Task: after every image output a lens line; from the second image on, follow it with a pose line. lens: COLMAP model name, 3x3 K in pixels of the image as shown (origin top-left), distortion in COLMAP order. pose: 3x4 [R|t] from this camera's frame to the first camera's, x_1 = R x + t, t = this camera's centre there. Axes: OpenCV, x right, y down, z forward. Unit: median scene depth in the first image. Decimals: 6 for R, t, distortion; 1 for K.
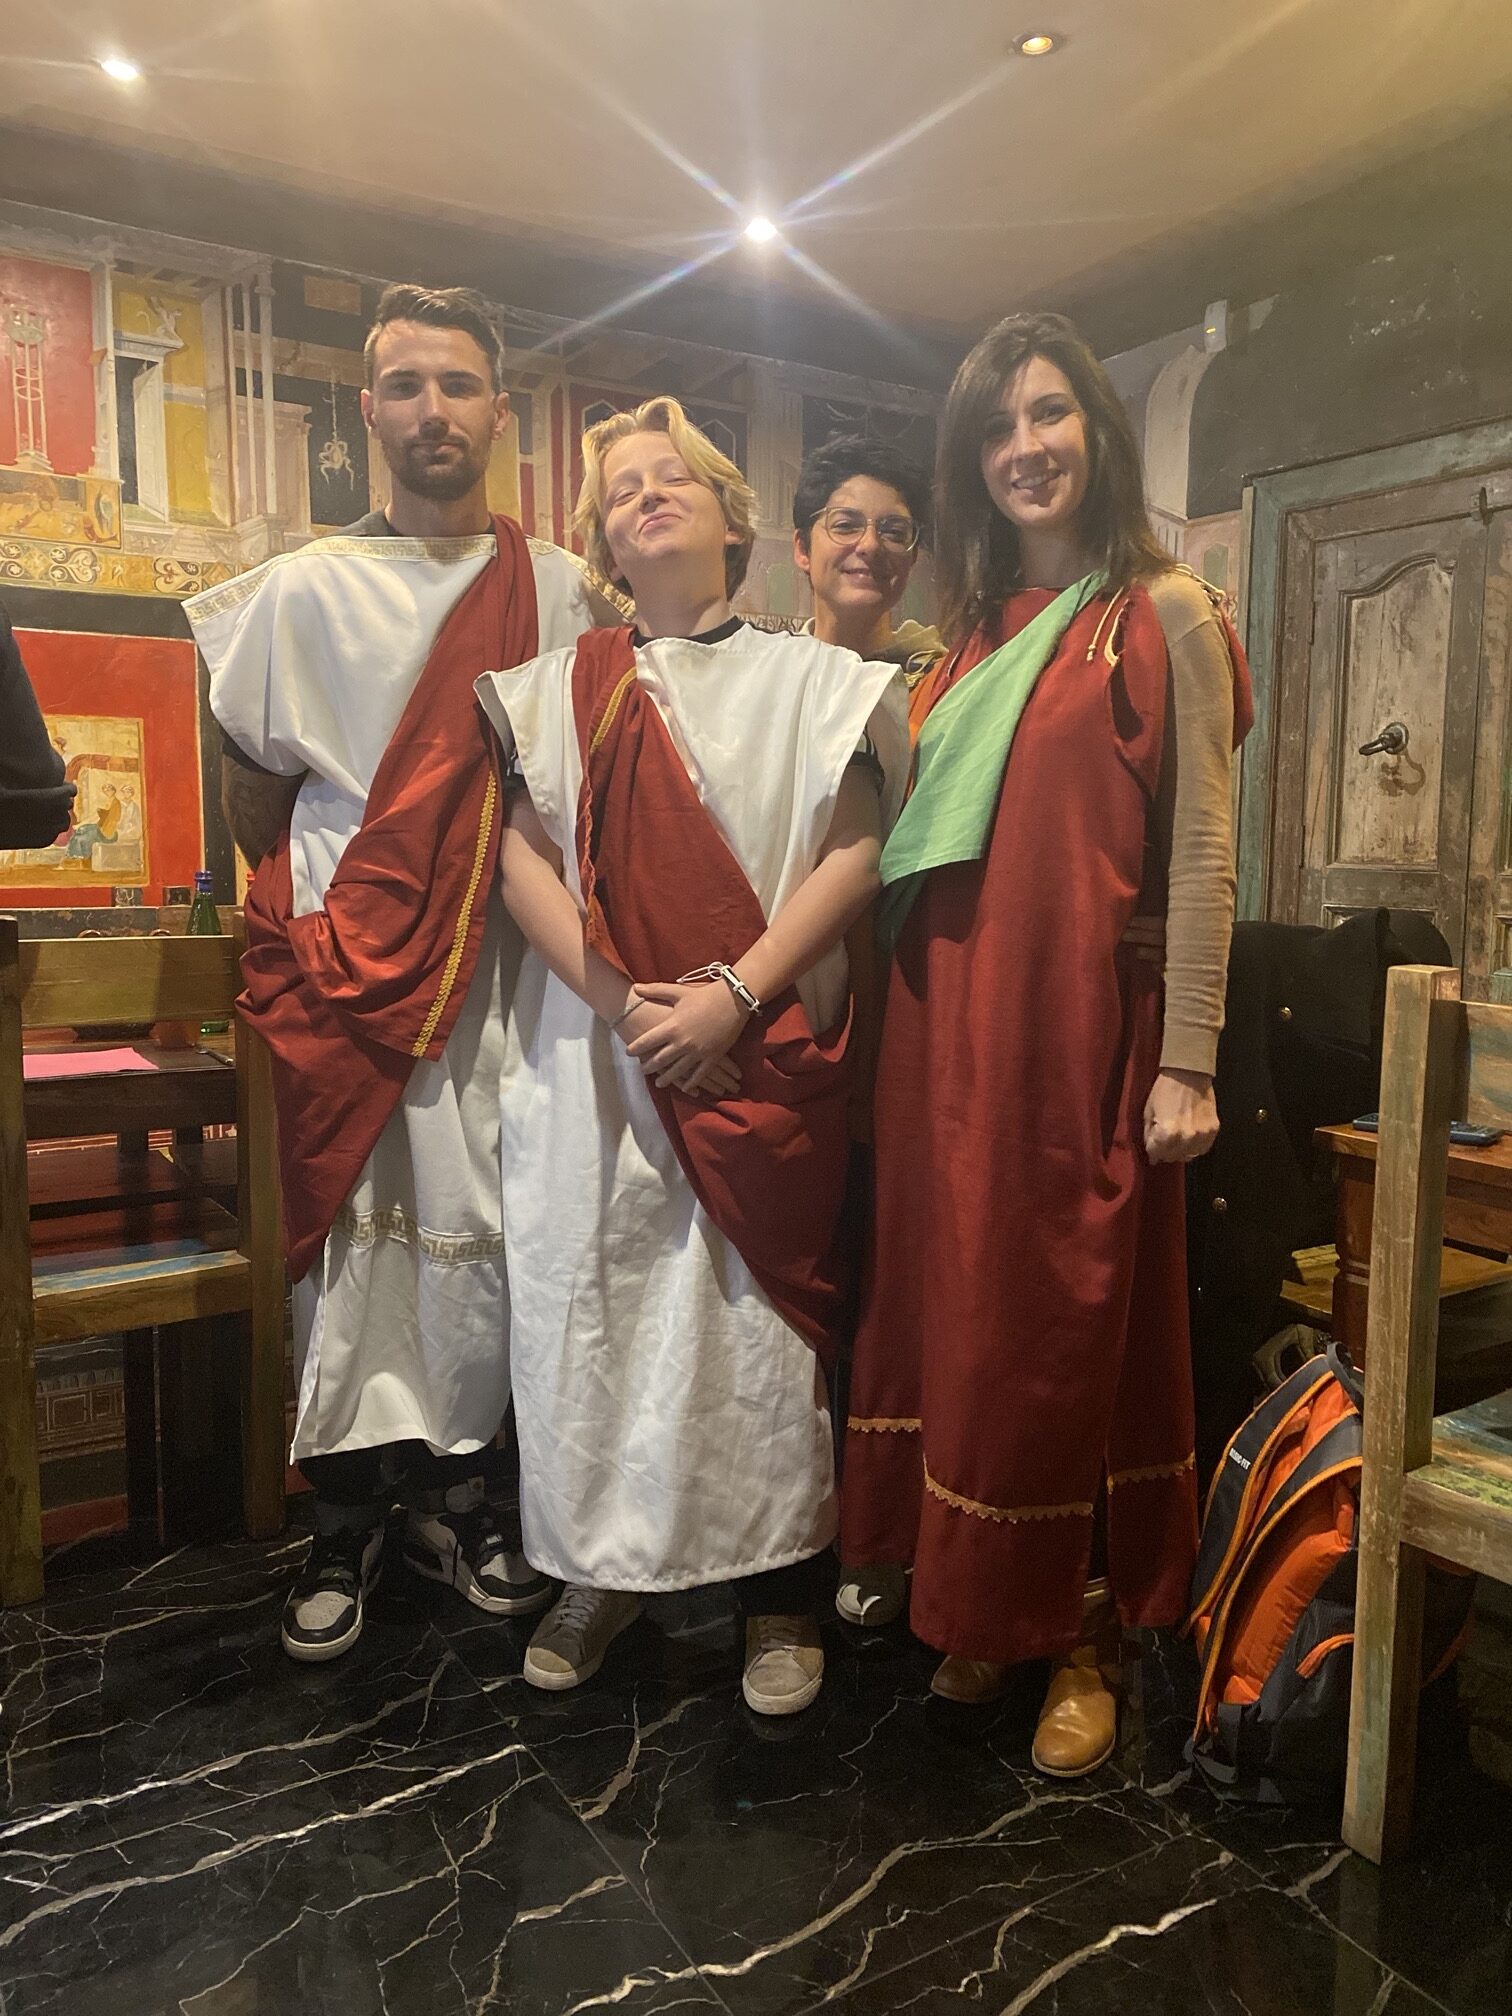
lens RADIAL K [[1541.8, 0, 764.9], [0, 1541.8, 996.3], [0, 0, 1]] dist [-0.003518, 0.022266]
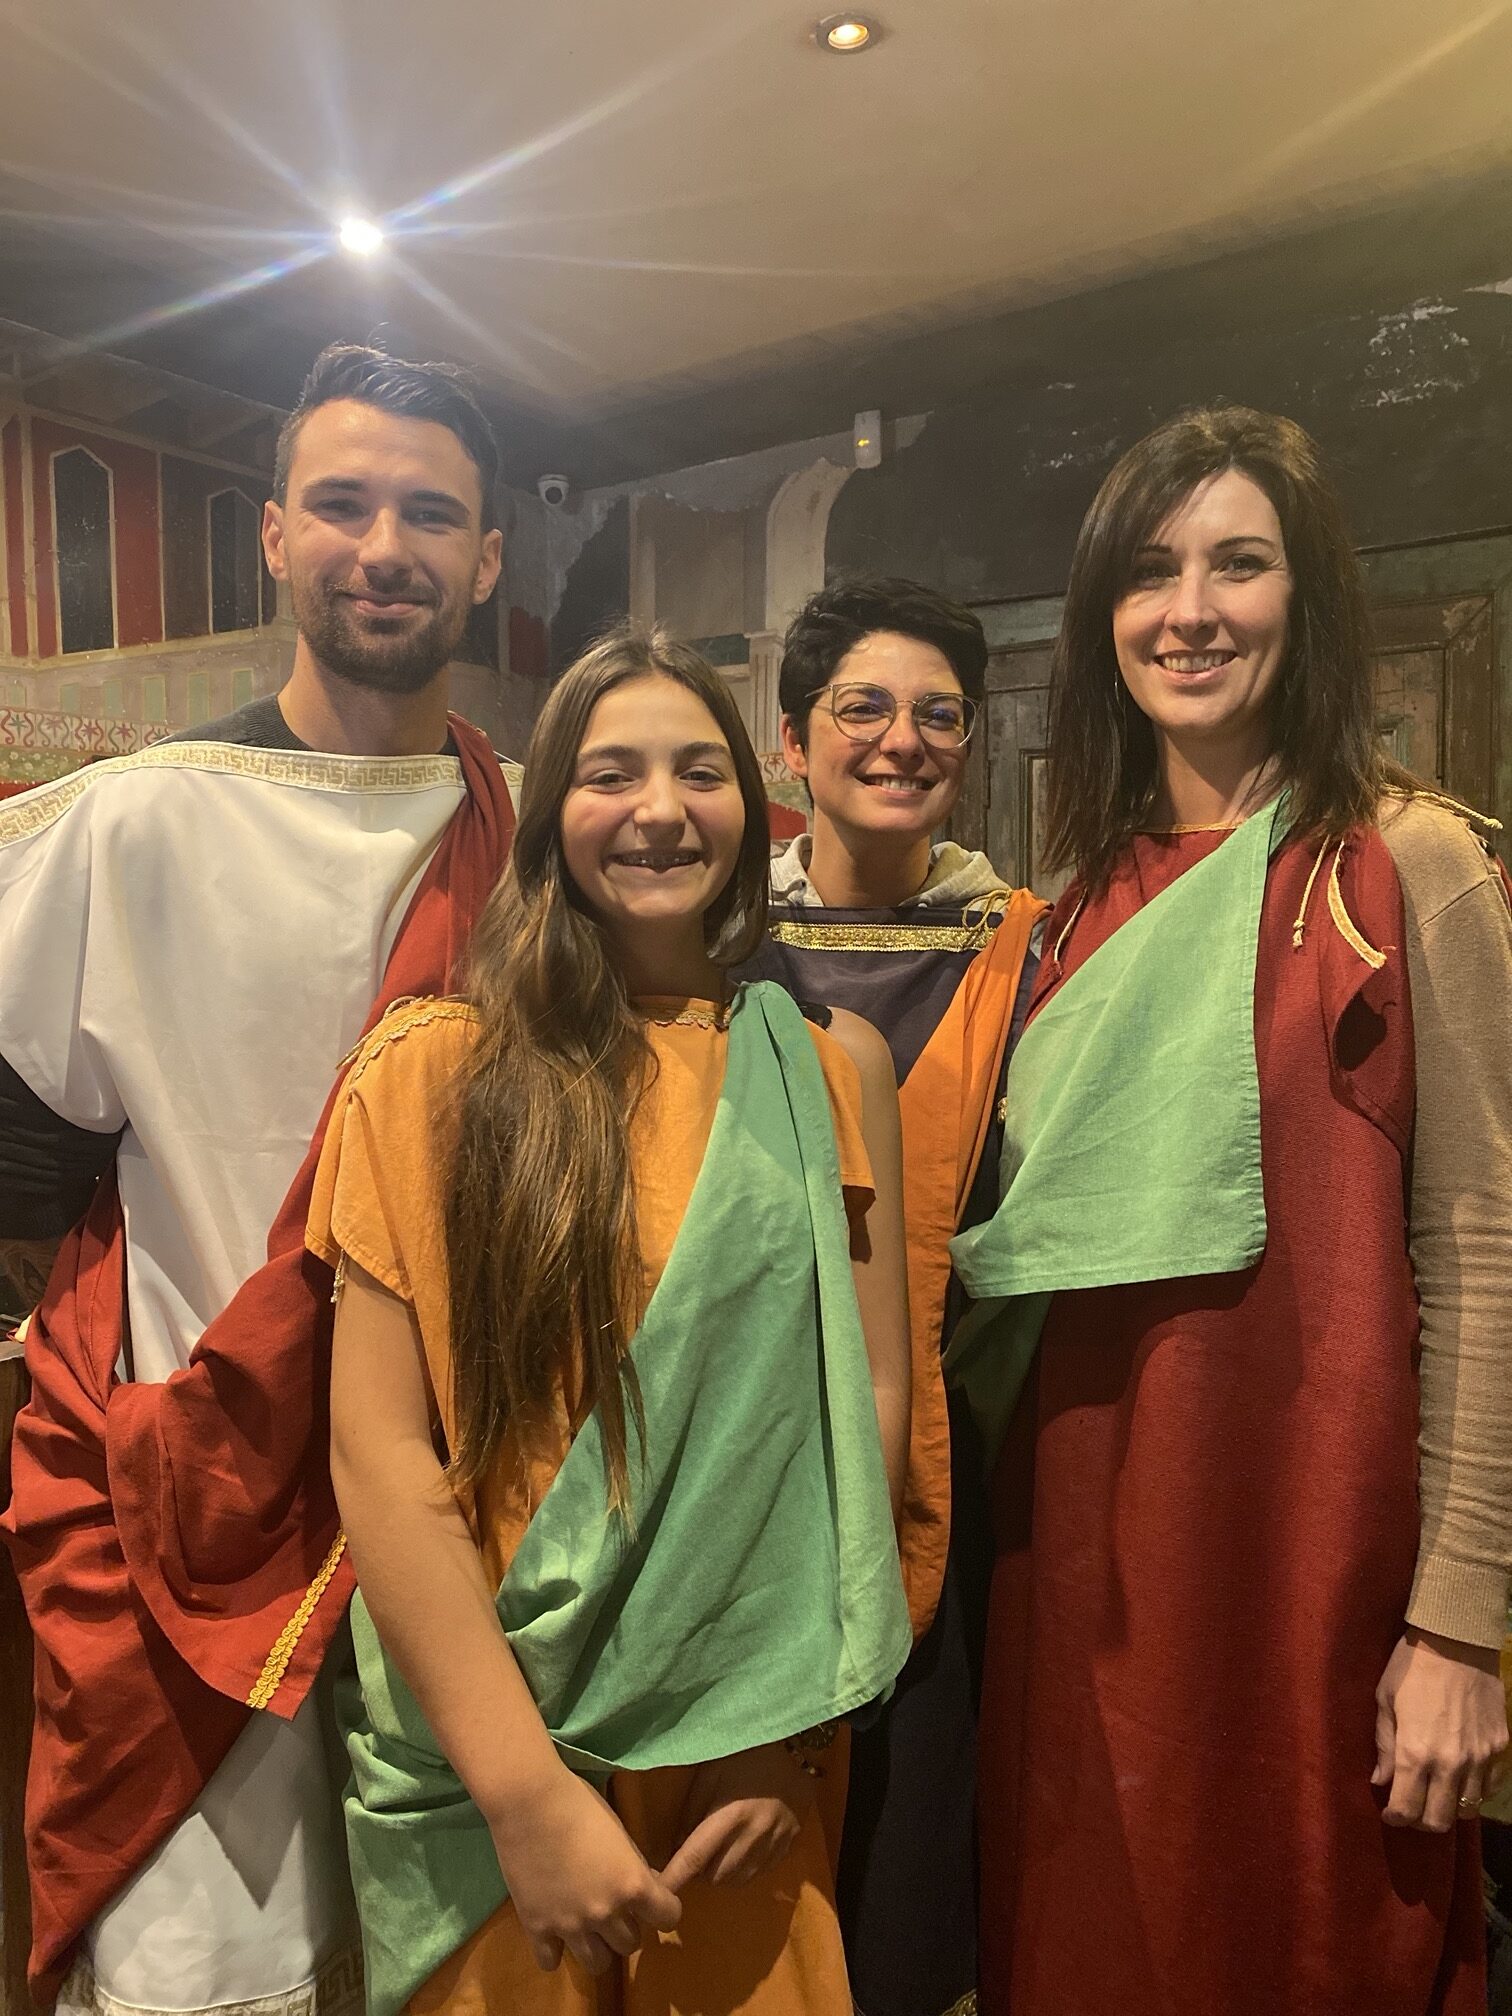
lens RADIAL K [[1541.8, 0, 721.4], [0, 1541.8, 991.9], [0, 0, 1]] dist [-0.003518, 0.022266]
pose [[0.923900, -0.028507, 0.381571, -0.131951], [0.048953, 0.997832, -0.043982, -0.102150], [-0.379490, 0.059314, 0.923292, 0.282335]]
